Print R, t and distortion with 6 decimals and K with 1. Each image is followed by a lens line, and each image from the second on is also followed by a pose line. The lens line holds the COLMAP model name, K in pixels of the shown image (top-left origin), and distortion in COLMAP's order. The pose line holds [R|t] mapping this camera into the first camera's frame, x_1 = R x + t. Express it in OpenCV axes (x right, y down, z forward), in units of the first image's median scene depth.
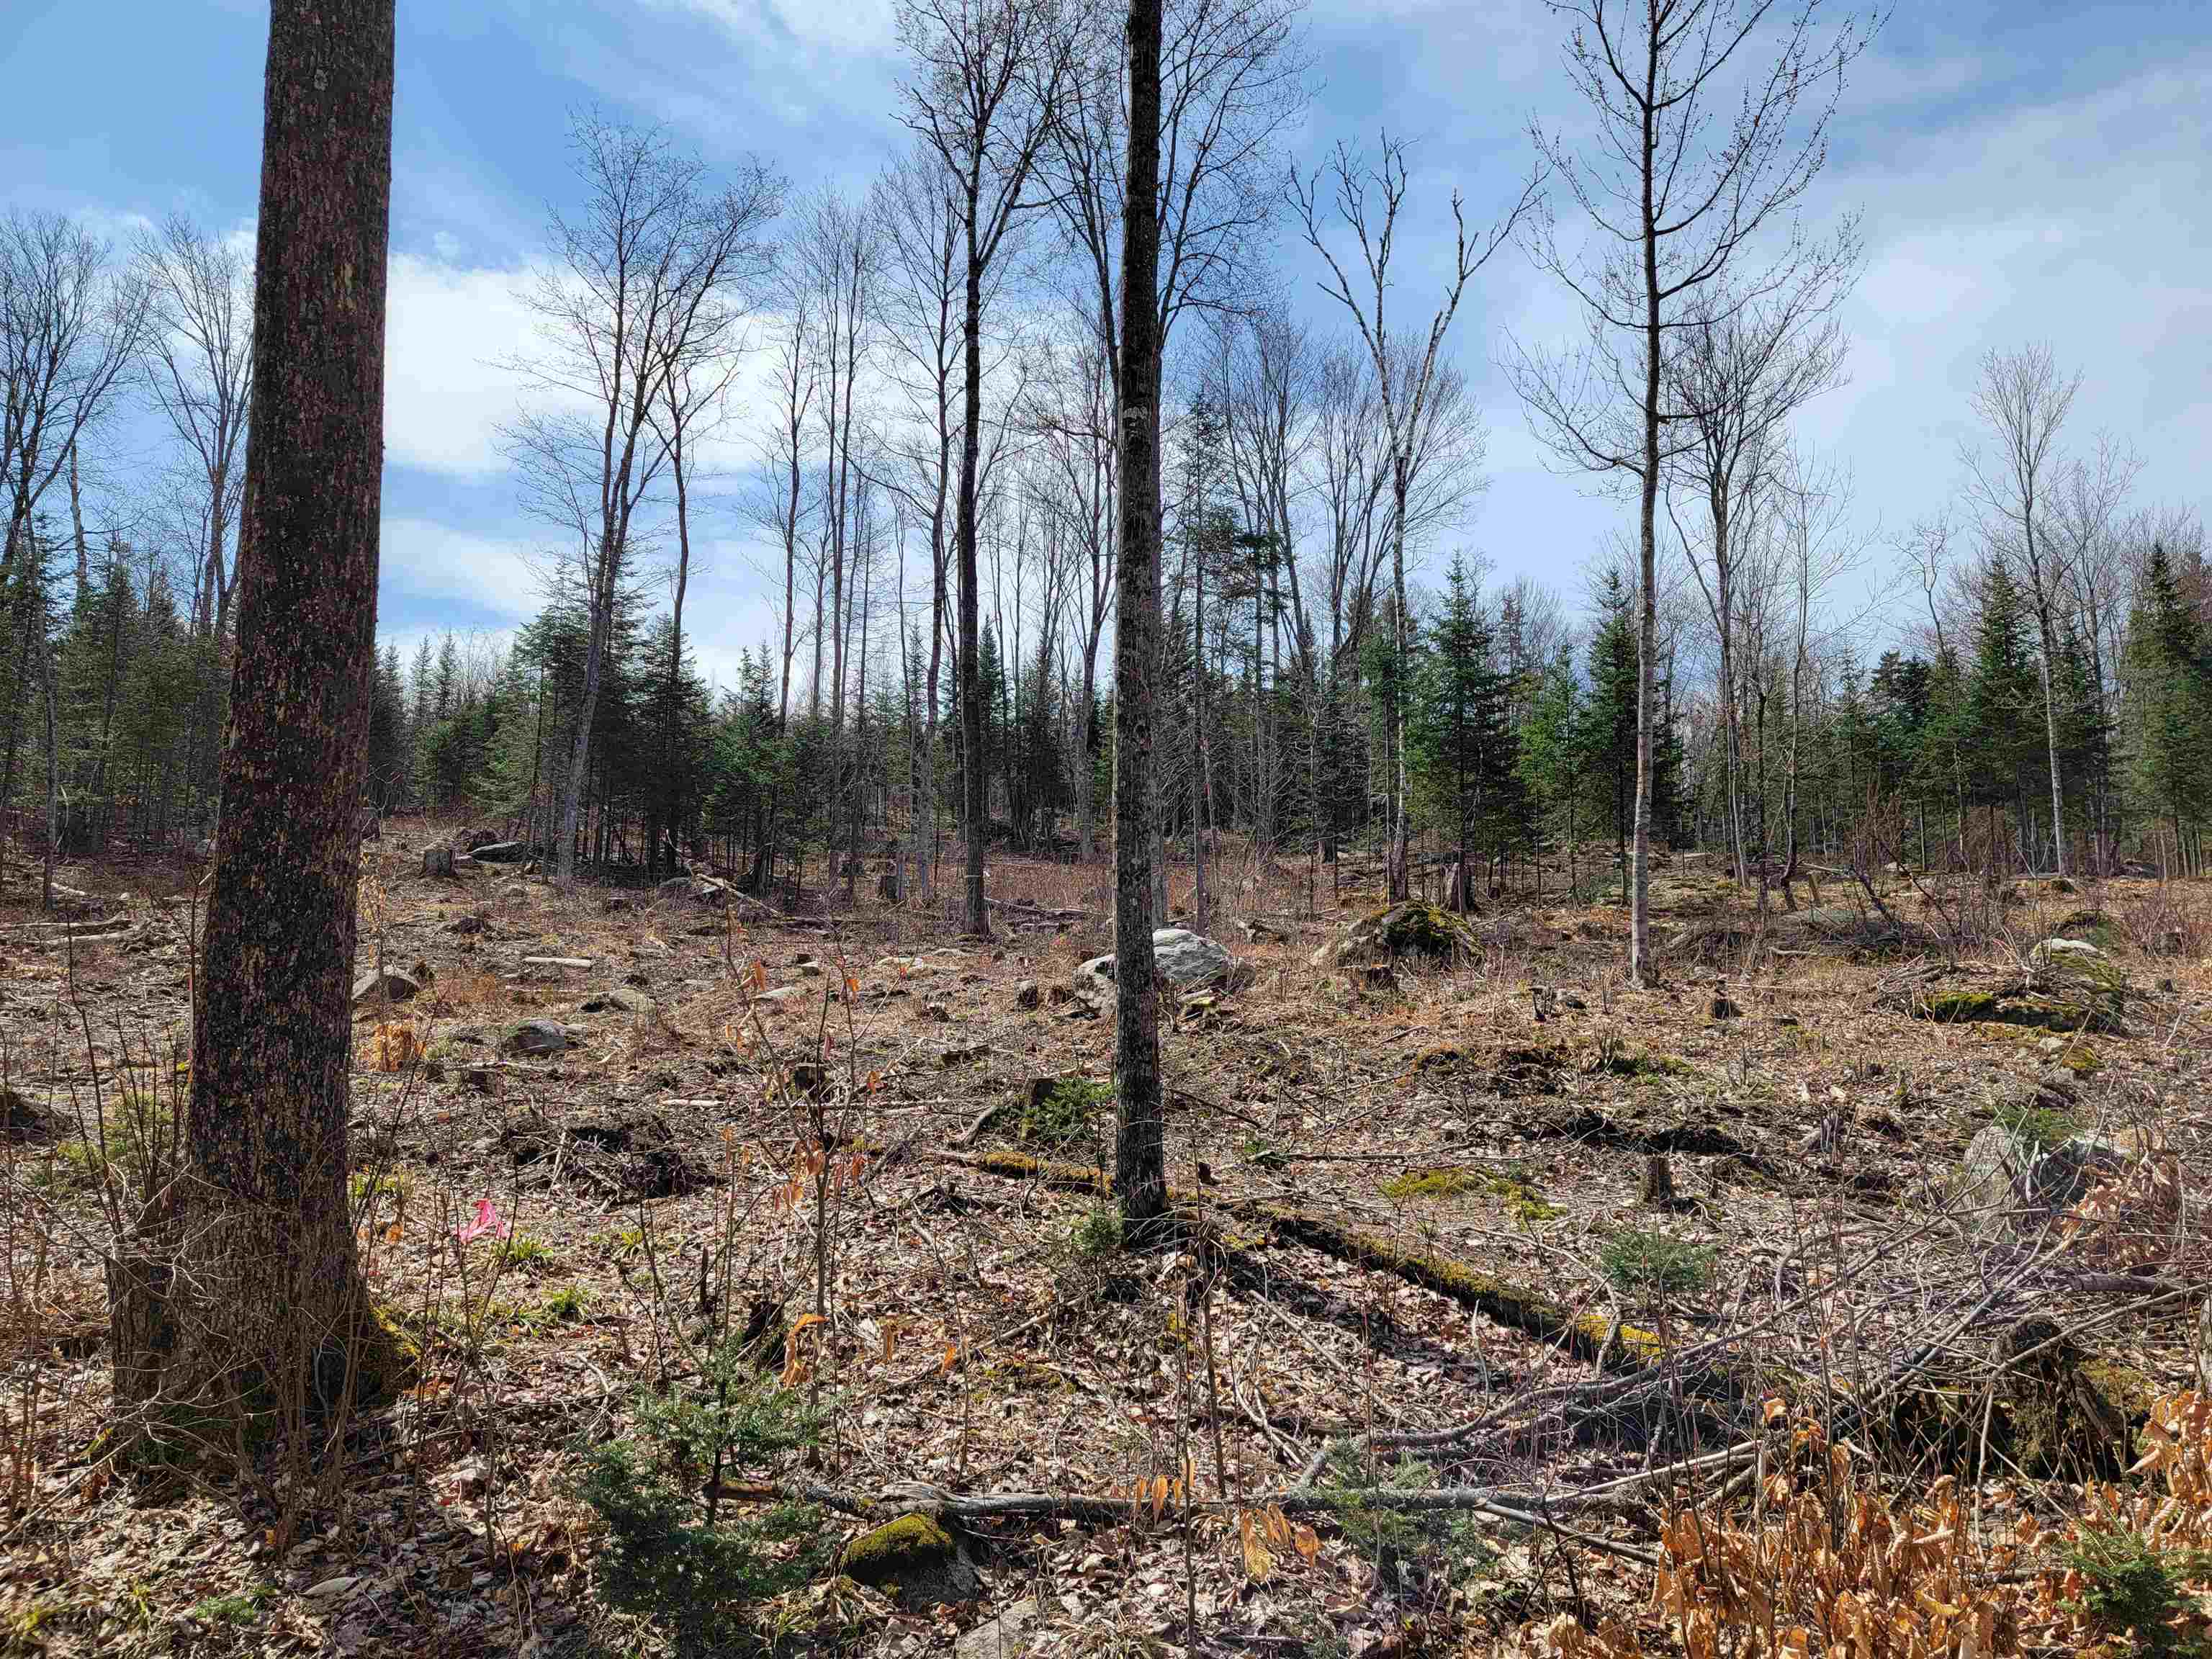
lens RADIAL K [[1580.3, 0, 1129.9], [0, 1580.3, 834.1], [0, 0, 1]] dist [0.104554, -0.103181]
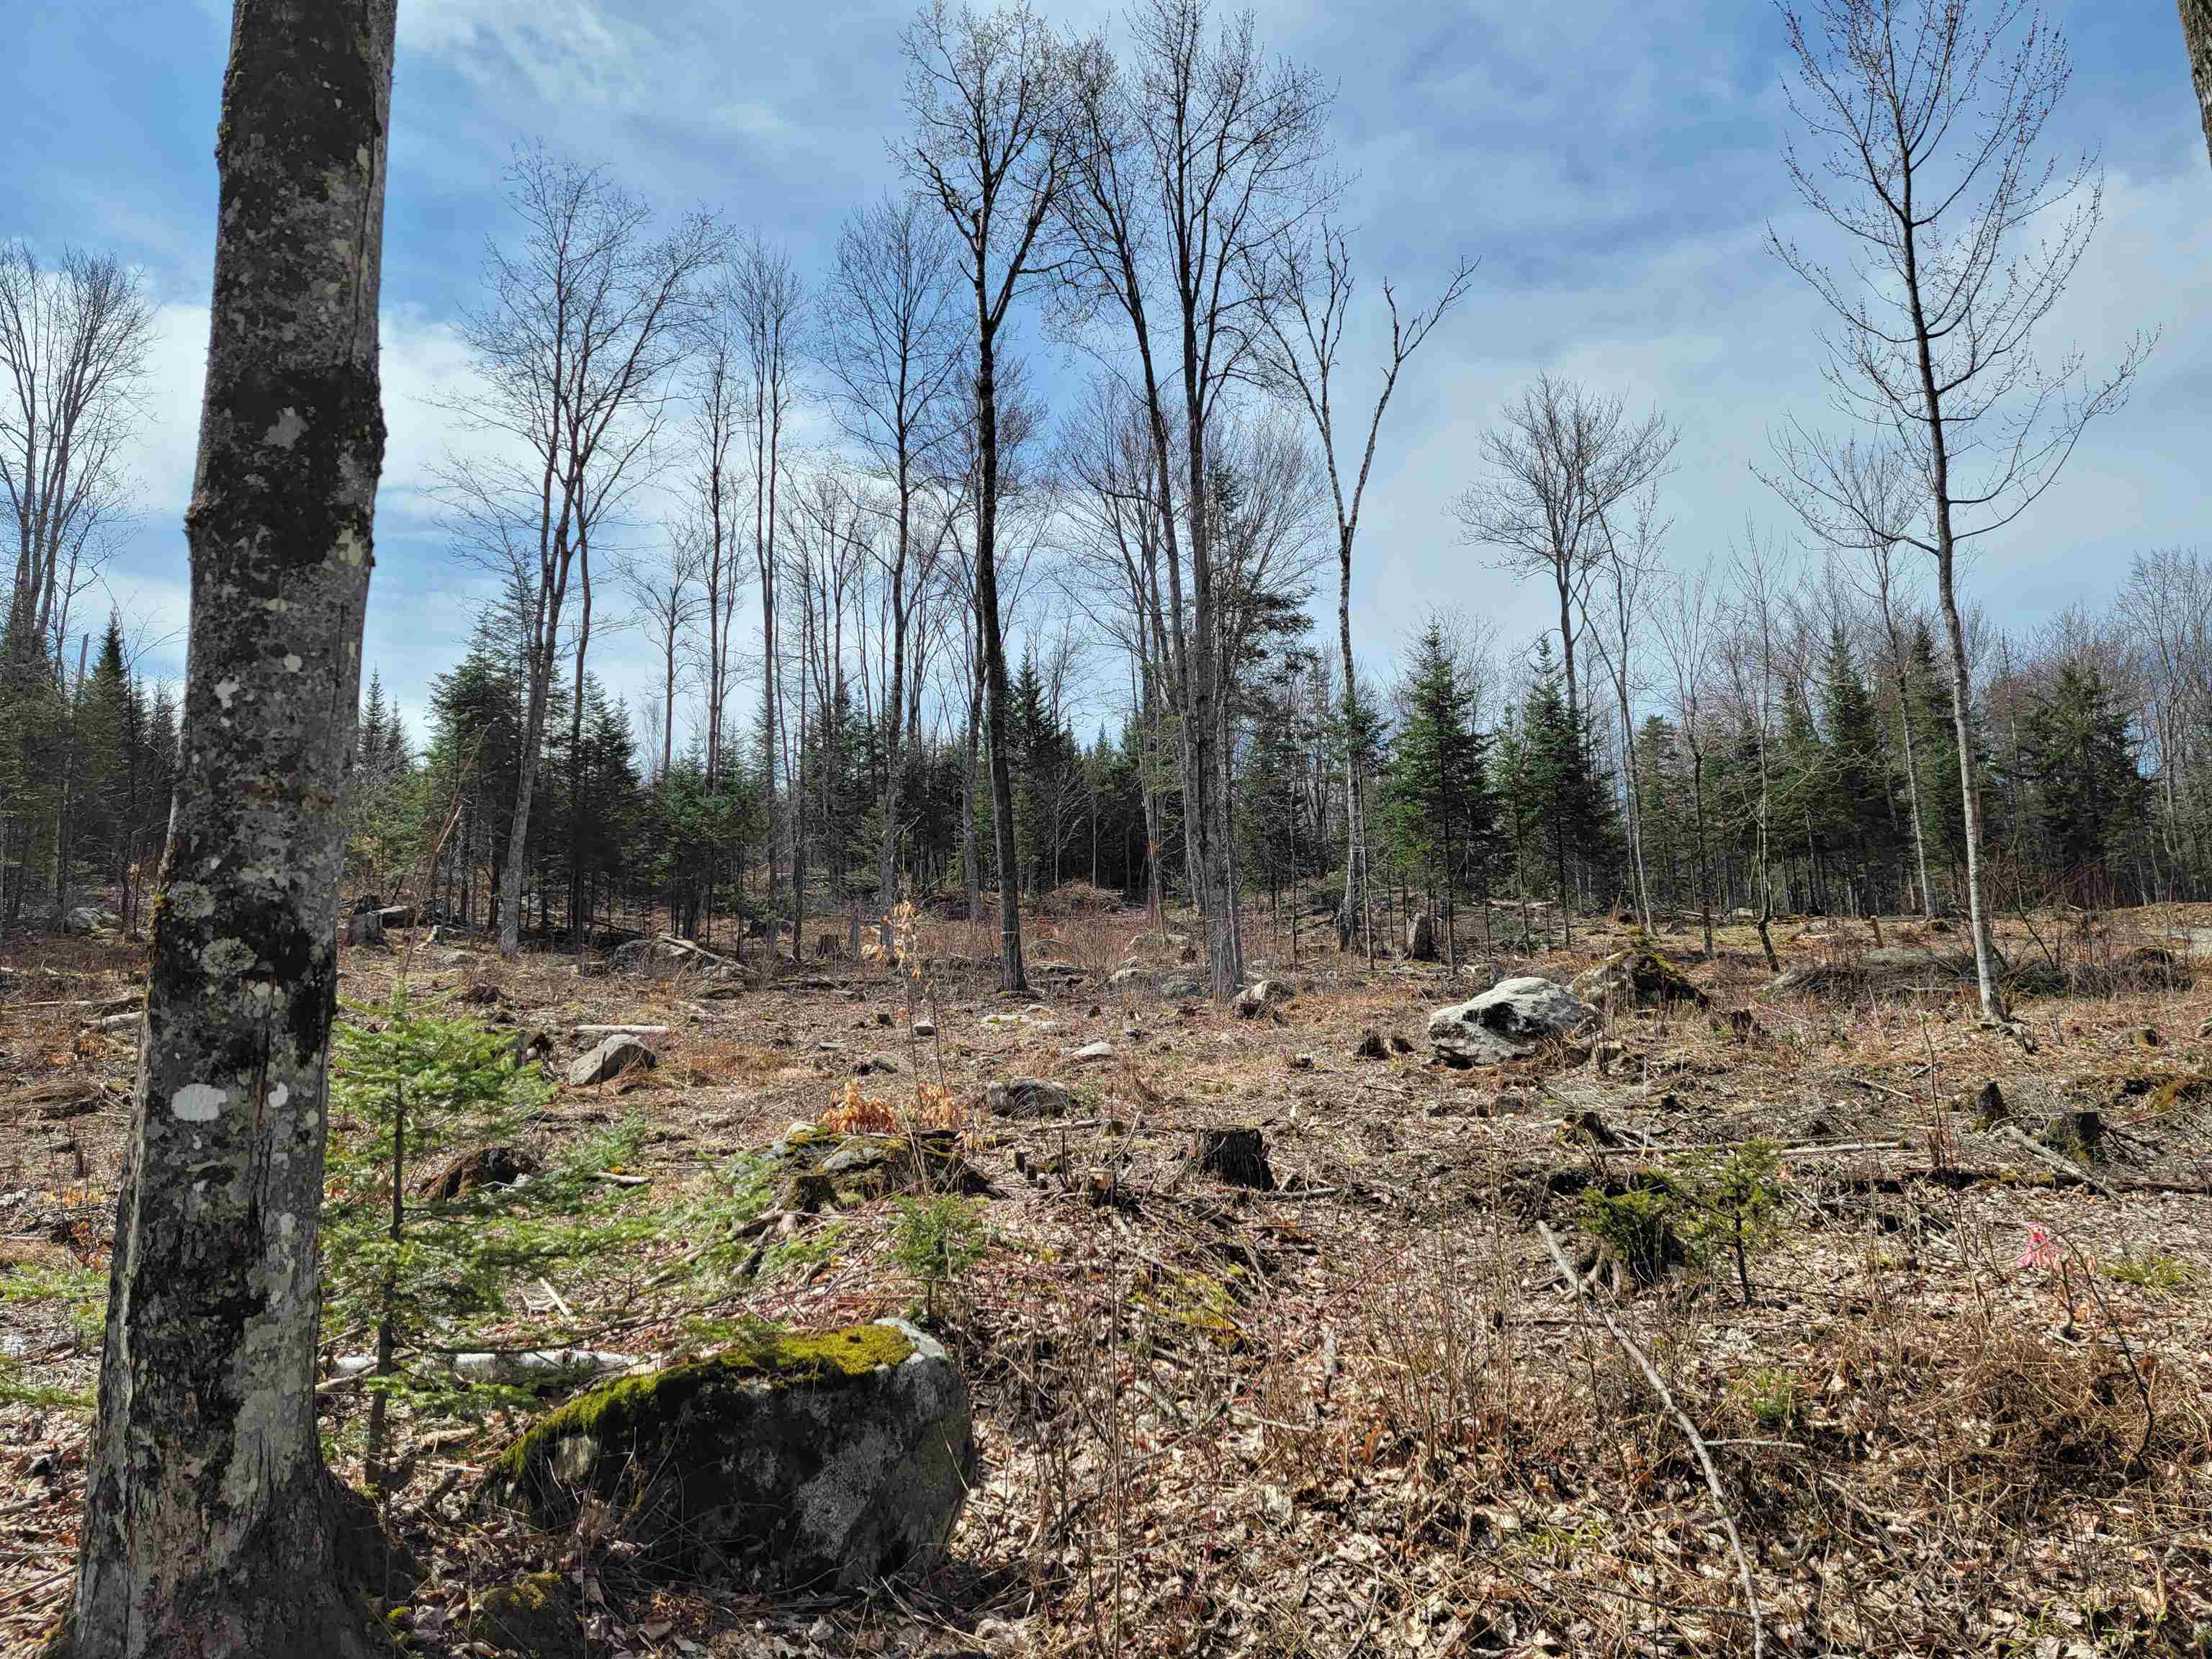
lens RADIAL K [[1571.4, 0, 1093.0], [0, 1571.4, 848.5], [0, 0, 1]] dist [0.098396, -0.092476]
pose [[0.984961, -0.006654, 0.172647, -0.175684], [0.011074, 0.999635, -0.024648, -0.000949], [-0.172420, 0.026189, 0.984675, 0.009944]]
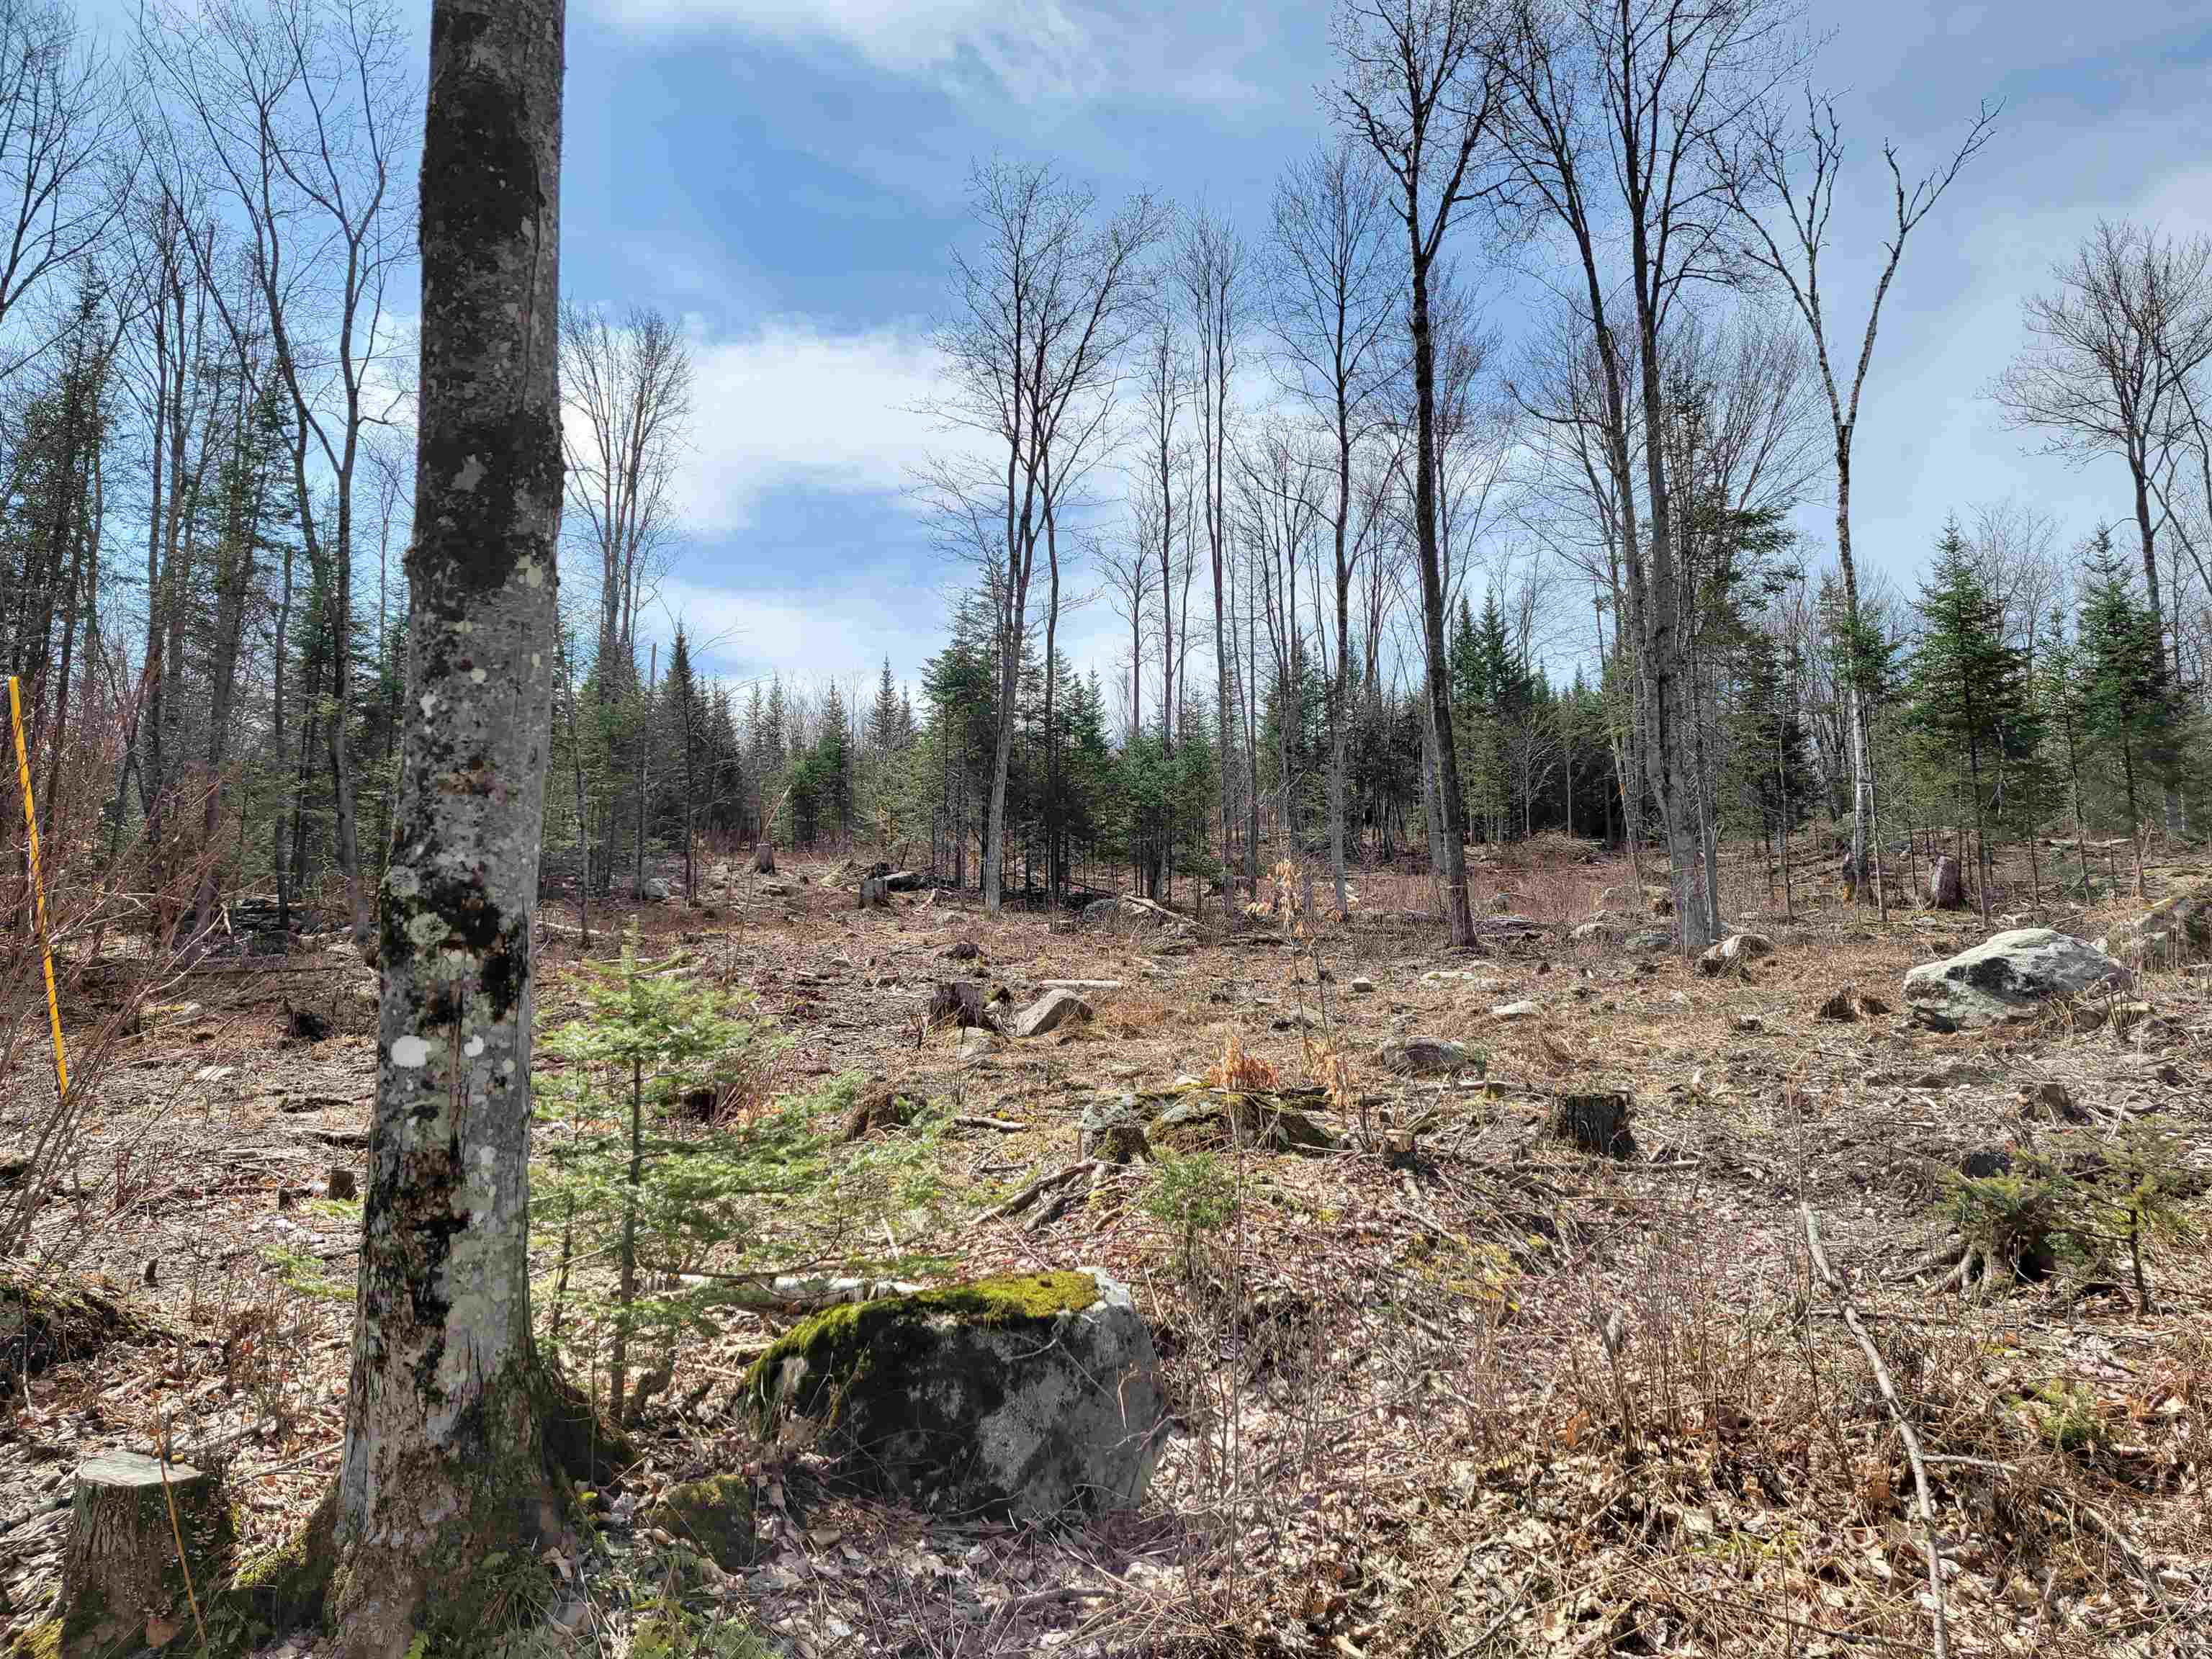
lens RADIAL K [[1580.3, 0, 1129.9], [0, 1580.3, 834.1], [0, 0, 1]] dist [0.104554, -0.103181]
pose [[0.989944, -0.039680, -0.135780, -0.126004], [0.038291, 0.999184, -0.012829, -0.000620], [0.136178, 0.007501, 0.990656, 0.006405]]
